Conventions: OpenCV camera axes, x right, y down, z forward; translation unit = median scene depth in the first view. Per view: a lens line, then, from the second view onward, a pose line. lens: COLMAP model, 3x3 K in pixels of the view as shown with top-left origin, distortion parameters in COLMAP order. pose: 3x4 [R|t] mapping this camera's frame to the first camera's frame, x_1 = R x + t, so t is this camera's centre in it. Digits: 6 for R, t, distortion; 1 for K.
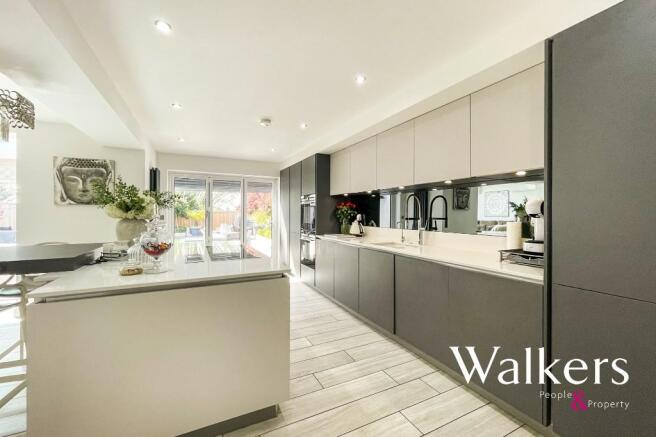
lens RADIAL K [[275.7, 0, 326.9], [0, 275.7, 215.3], [0, 0, 1]] dist [-0.002323, 0.000696]
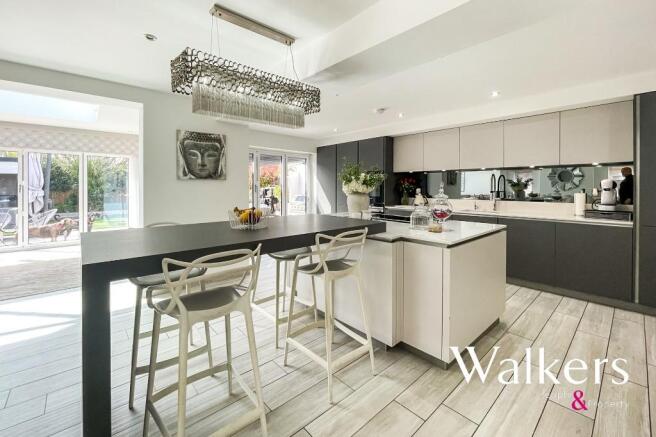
lens RADIAL K [[275.7, 0, 332.6], [0, 275.7, 193.3], [0, 0, 1]] dist [-0.002323, 0.000696]
pose [[0.959886, -0.005953, 0.280327, -0.717032], [0.001880, 0.999889, 0.014798, -0.001605], [-0.280384, -0.013677, 0.959790, -0.085948]]
